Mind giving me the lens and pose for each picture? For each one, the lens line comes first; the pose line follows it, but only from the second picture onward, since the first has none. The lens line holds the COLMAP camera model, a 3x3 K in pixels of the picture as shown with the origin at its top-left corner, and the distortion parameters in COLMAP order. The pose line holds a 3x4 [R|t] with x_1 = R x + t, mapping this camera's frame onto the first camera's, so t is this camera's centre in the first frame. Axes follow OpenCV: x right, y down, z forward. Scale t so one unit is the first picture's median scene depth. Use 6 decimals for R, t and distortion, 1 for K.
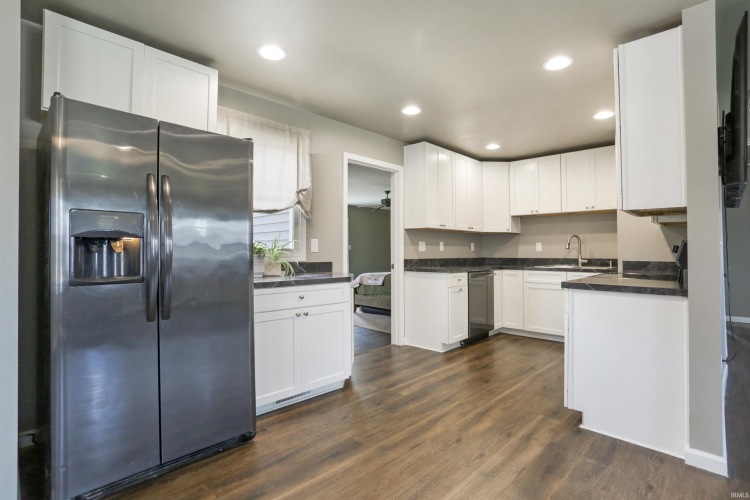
lens RADIAL K [[366.2, 0, 382.4], [0, 366.2, 245.1], [0, 0, 1]] dist [-0.060262, 0.021626]
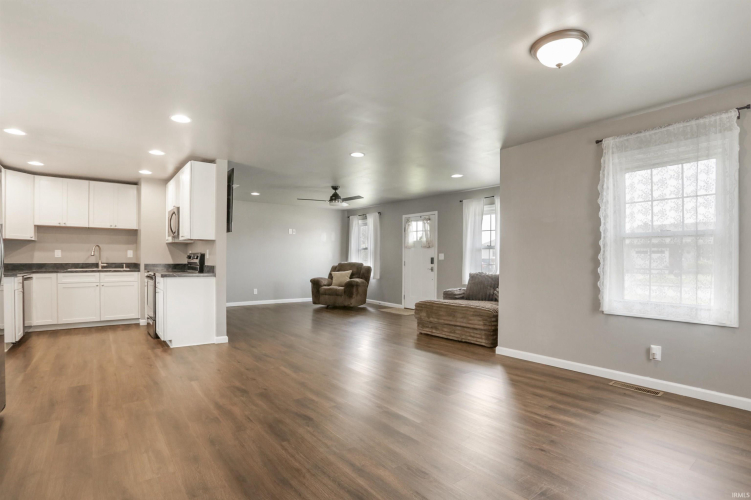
lens RADIAL K [[366.6, 0, 367.4], [0, 366.6, 231.0], [0, 0, 1]] dist [-0.030283, -0.000021]
pose [[0.164072, 0.069225, 0.984016, -0.618660], [-0.018881, 0.997572, -0.067031, -0.009511], [-0.986268, -0.007581, 0.164981, -0.191973]]
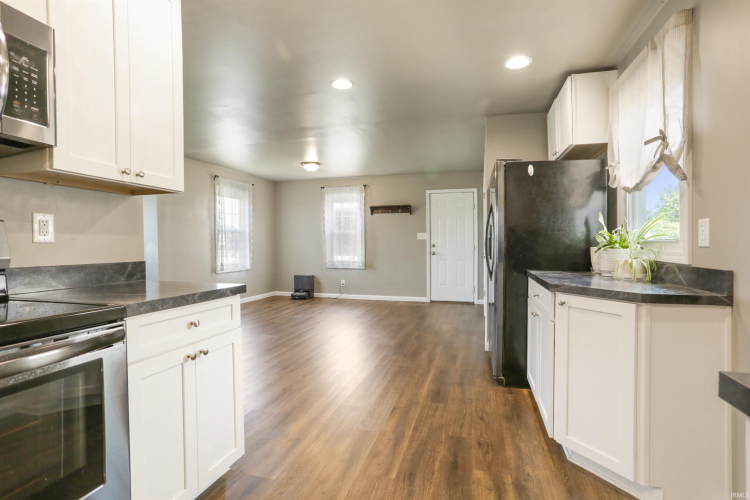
lens RADIAL K [[388.2, 0, 376.4], [0, 388.2, 271.5], [0, 0, 1]] dist [-0.031997, 0.001494]
pose [[-0.884828, 0.026474, -0.465166, 0.331303], [0.001374, 0.998528, 0.054214, 0.016933], [0.465917, 0.047331, -0.883562, 0.954707]]
